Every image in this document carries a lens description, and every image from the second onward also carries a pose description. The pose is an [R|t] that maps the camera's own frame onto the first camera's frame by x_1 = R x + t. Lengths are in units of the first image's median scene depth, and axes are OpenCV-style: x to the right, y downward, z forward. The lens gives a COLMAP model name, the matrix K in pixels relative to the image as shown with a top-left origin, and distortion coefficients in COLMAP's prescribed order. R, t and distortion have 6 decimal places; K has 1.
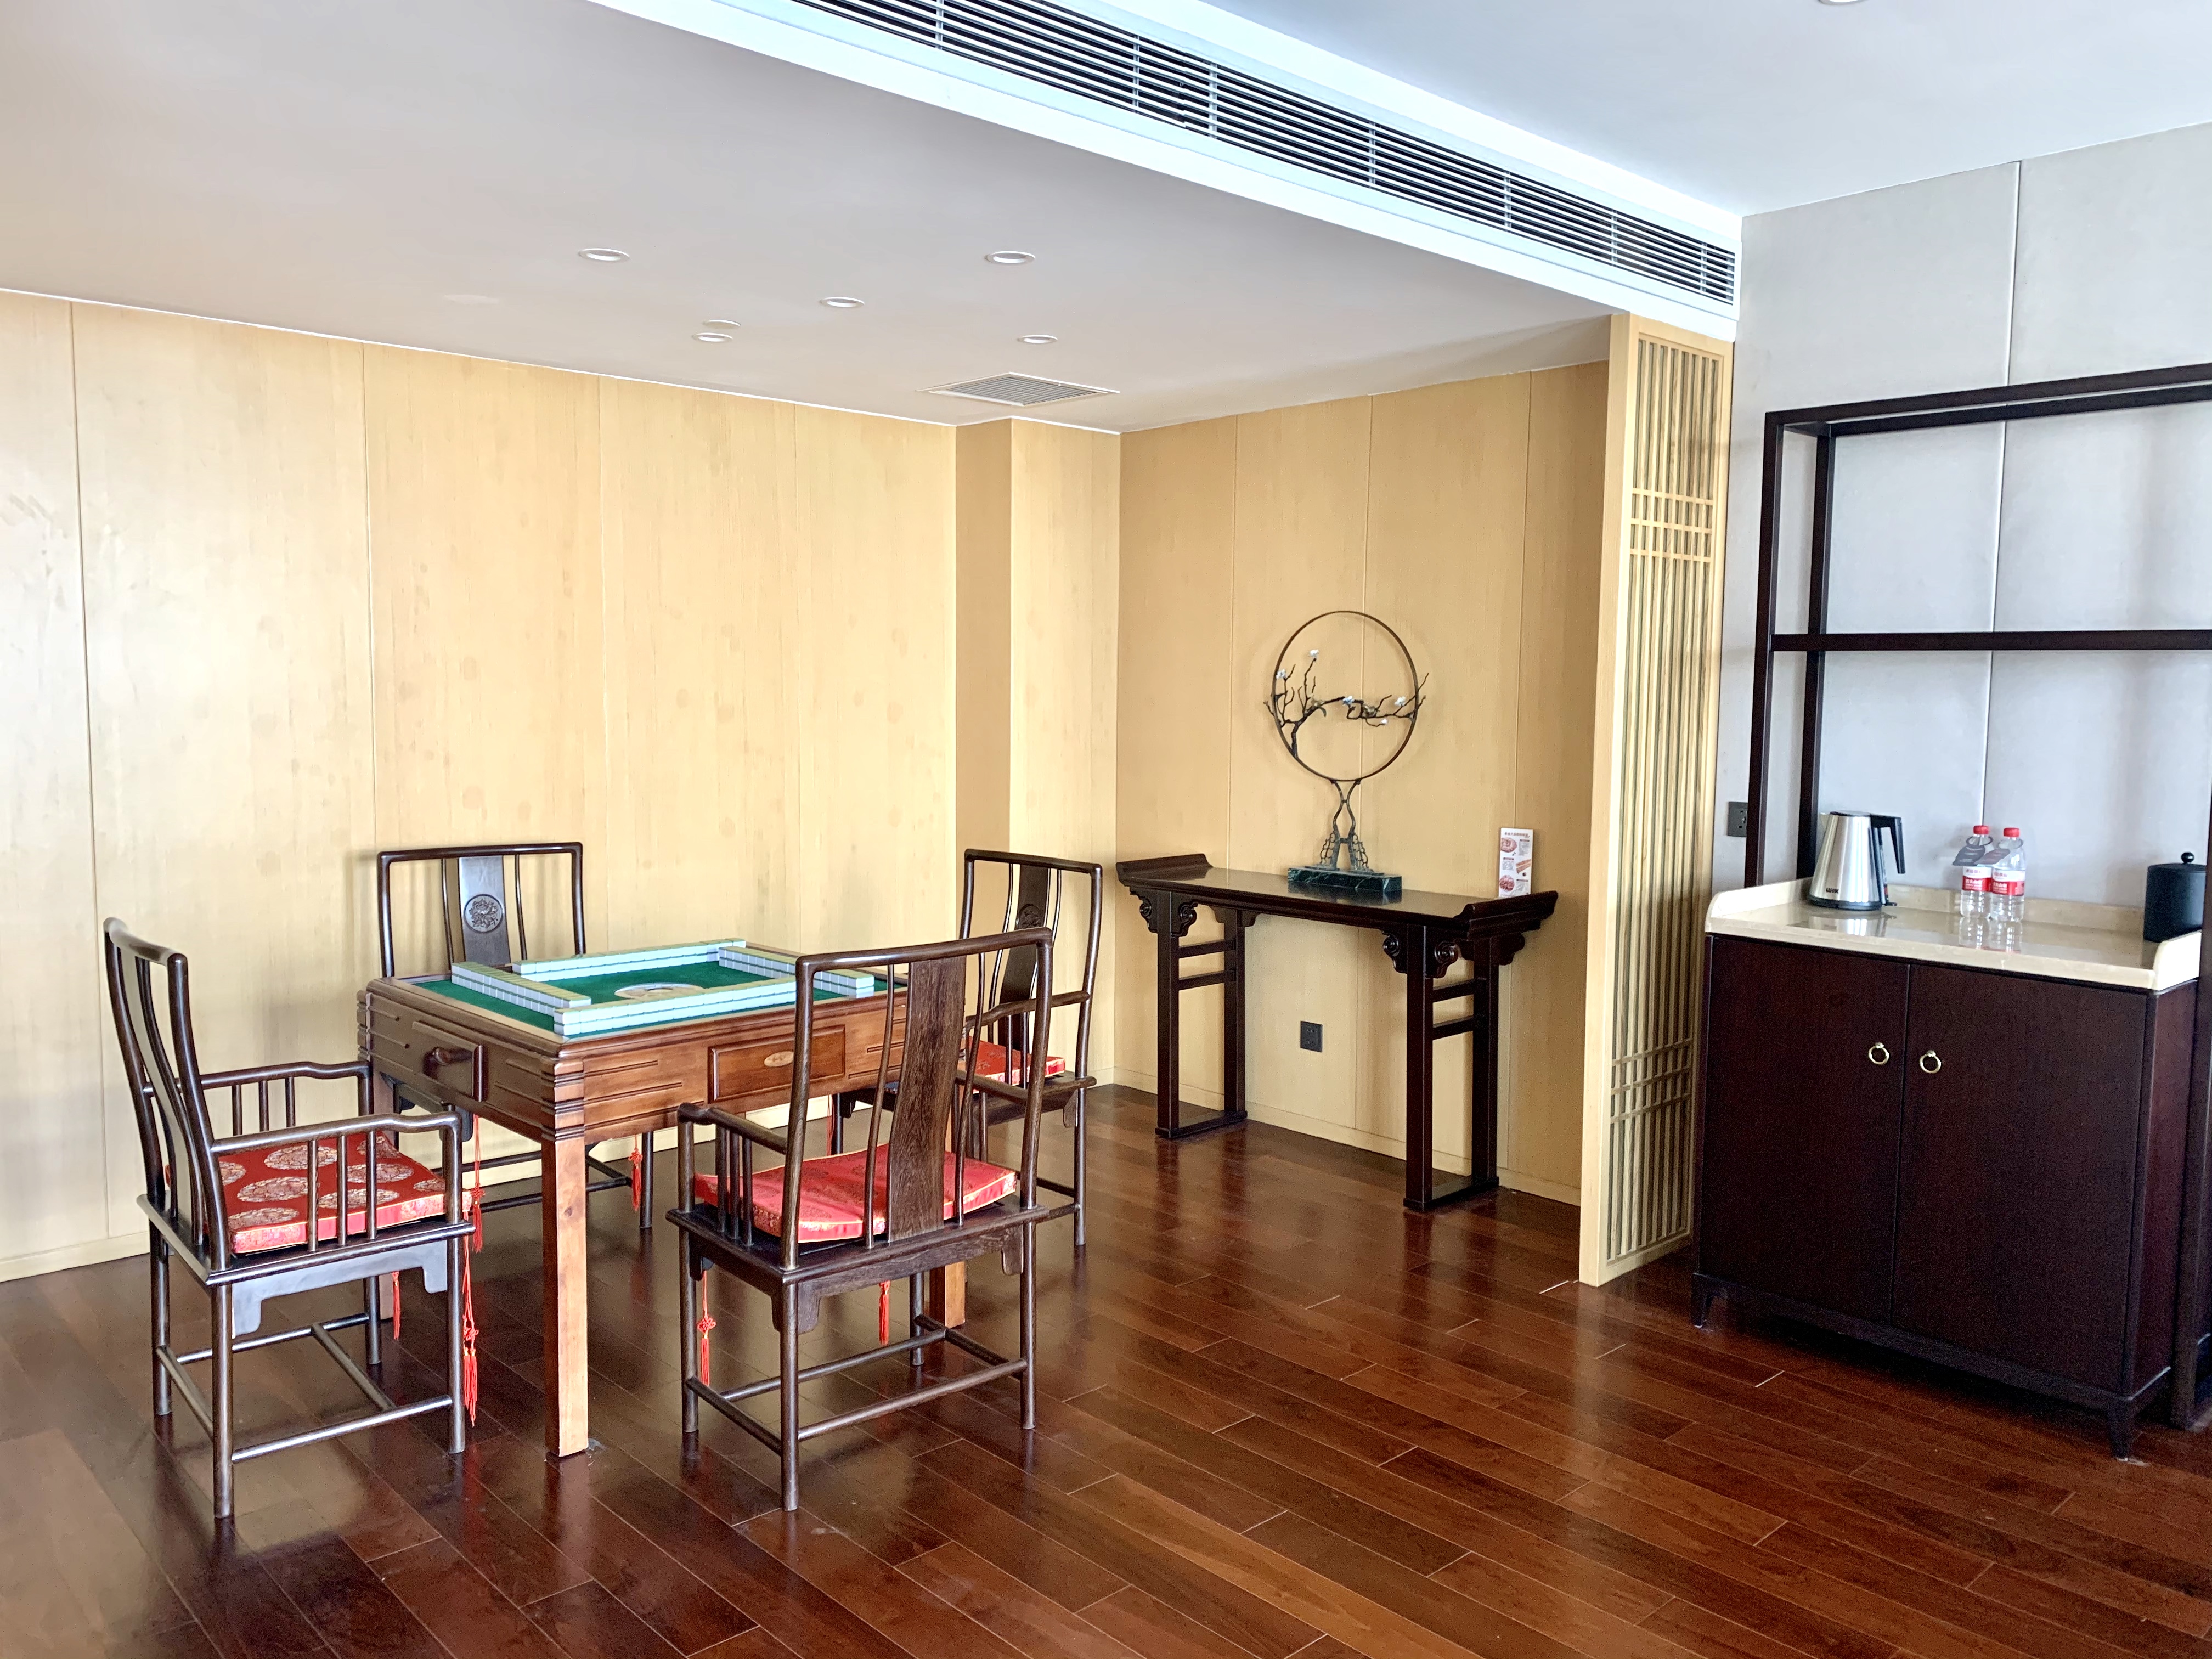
lens RADIAL K [[1692.2, 0, 1100.2], [0, 1692.2, 813.7], [0, 0, 1]] dist [0.095422, -0.114362]
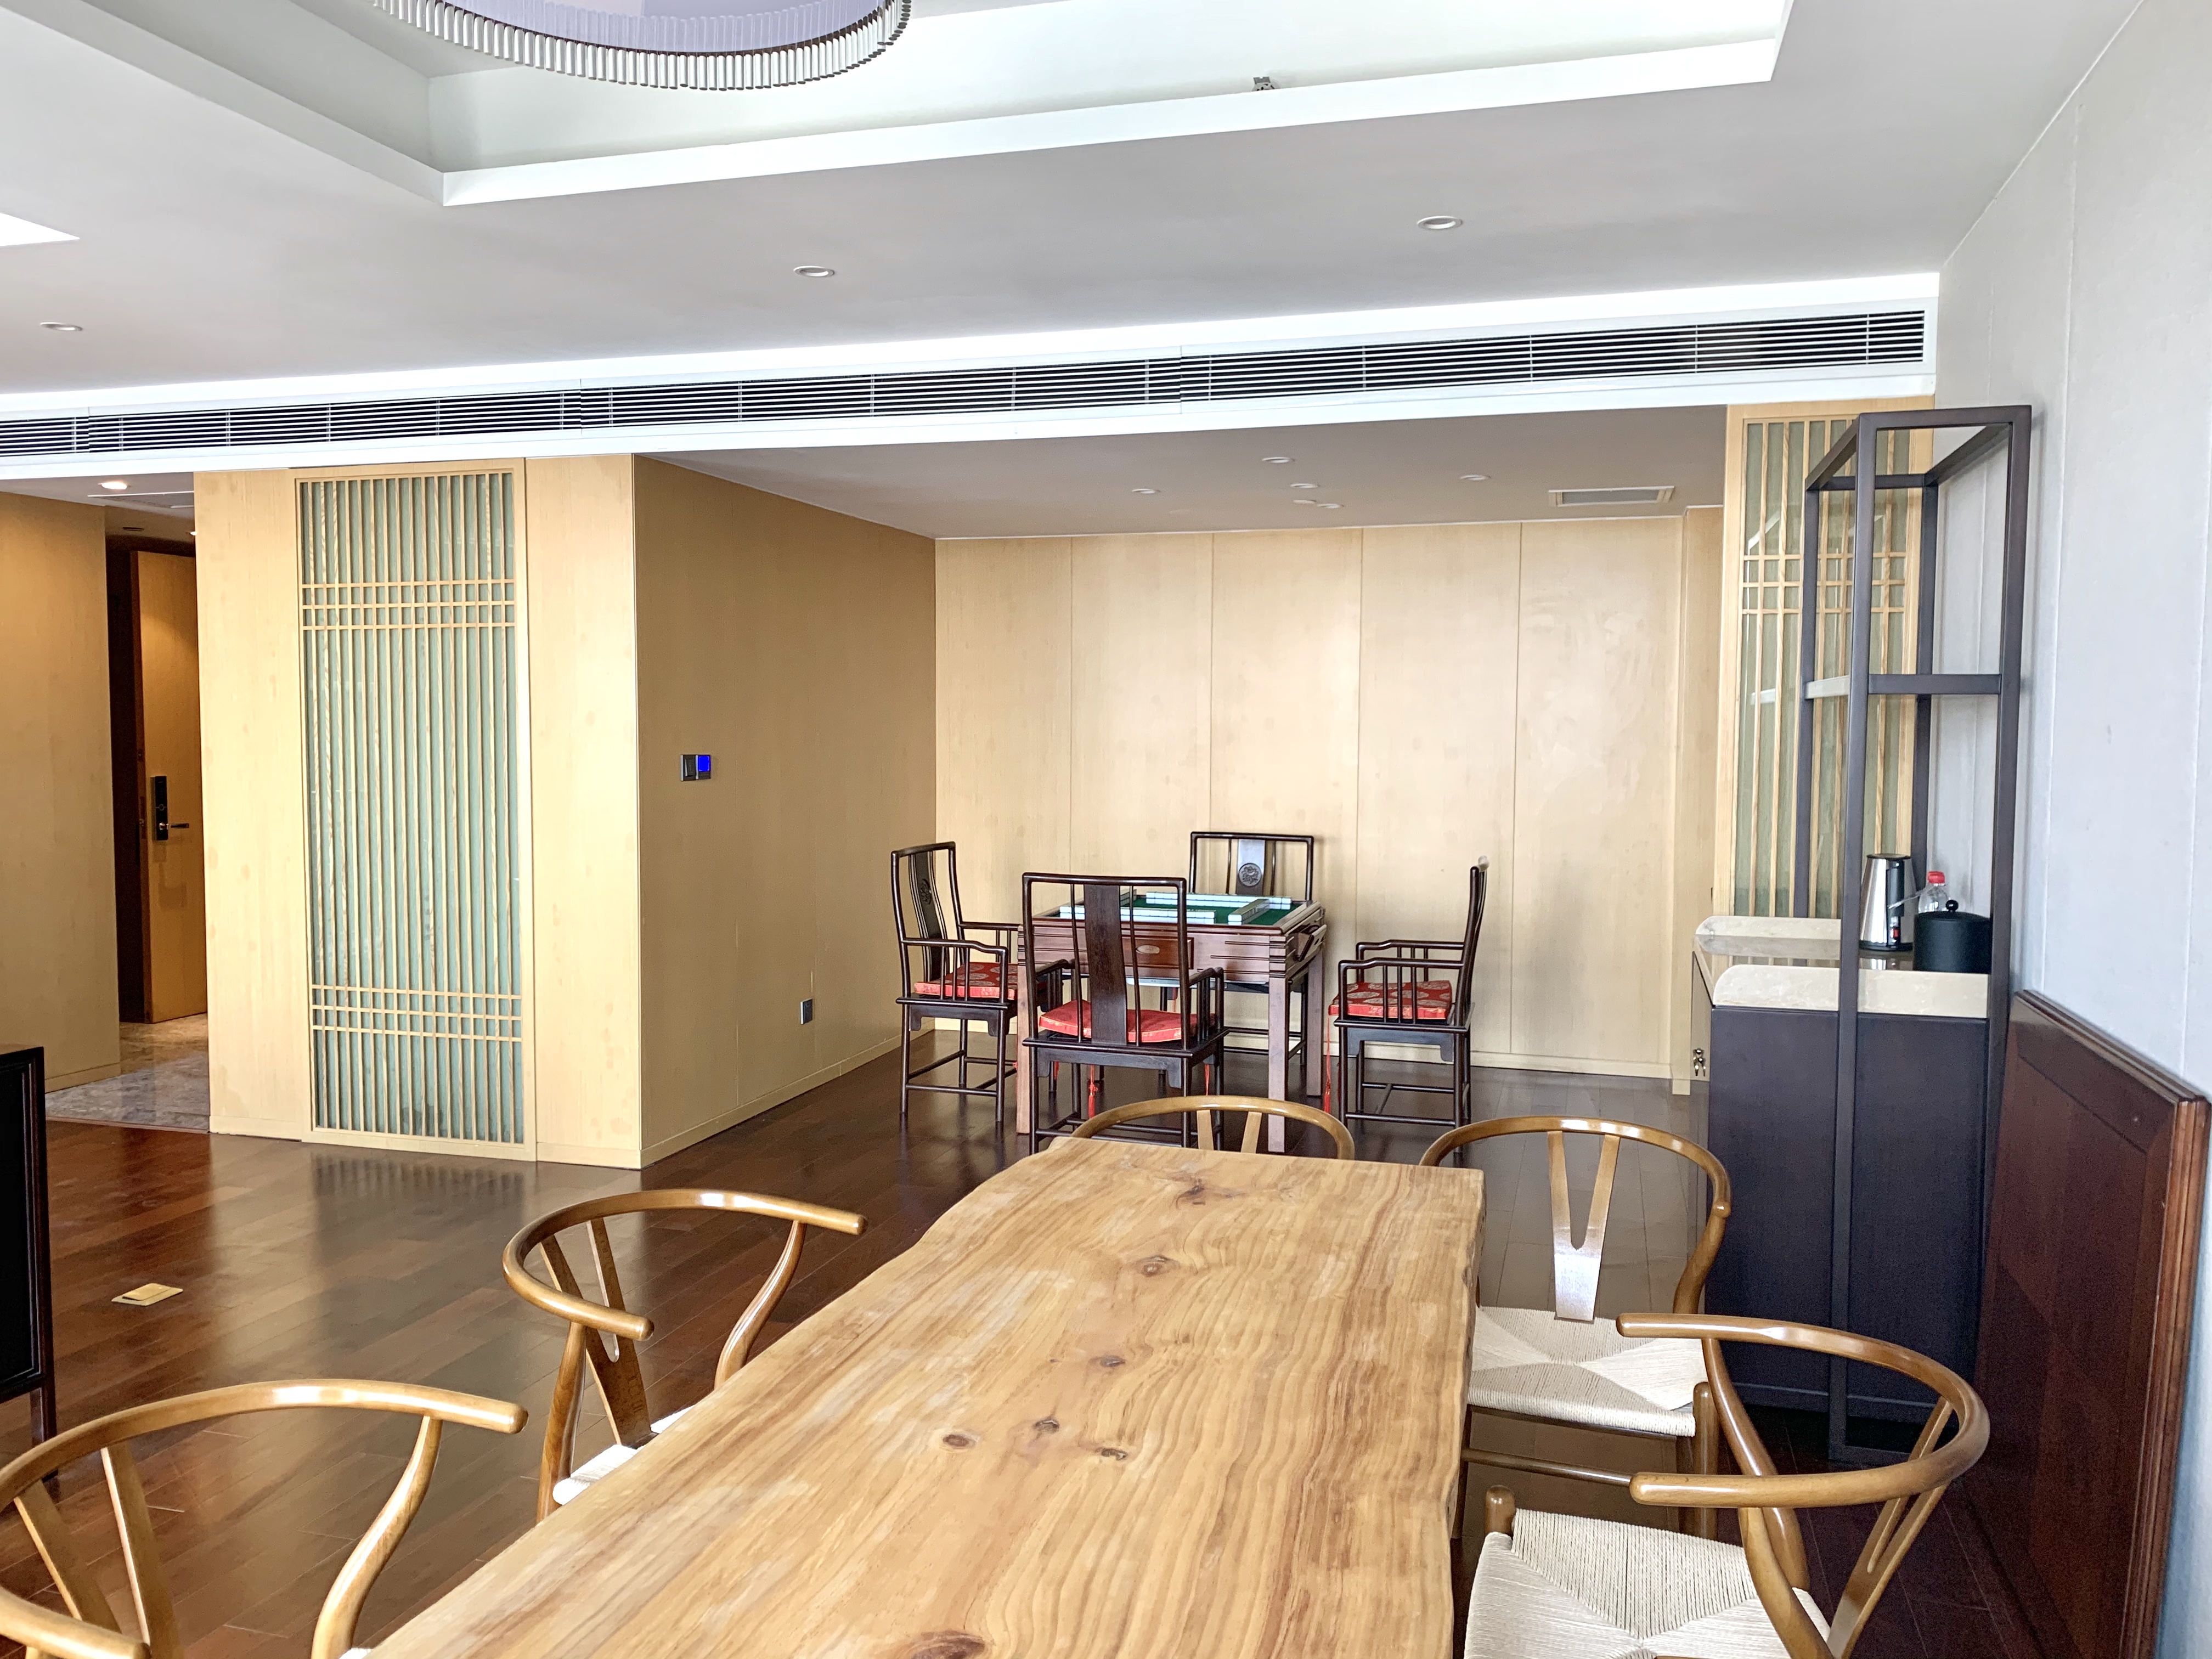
lens RADIAL K [[1692.2, 0, 1100.2], [0, 1692.2, 813.7], [0, 0, 1]] dist [0.095422, -0.114362]
pose [[0.505334, 0.040321, -0.861981, 0.993398], [-0.070765, 0.997480, 0.005174, 0.002274], [0.860017, 0.058383, 0.506914, 0.070654]]
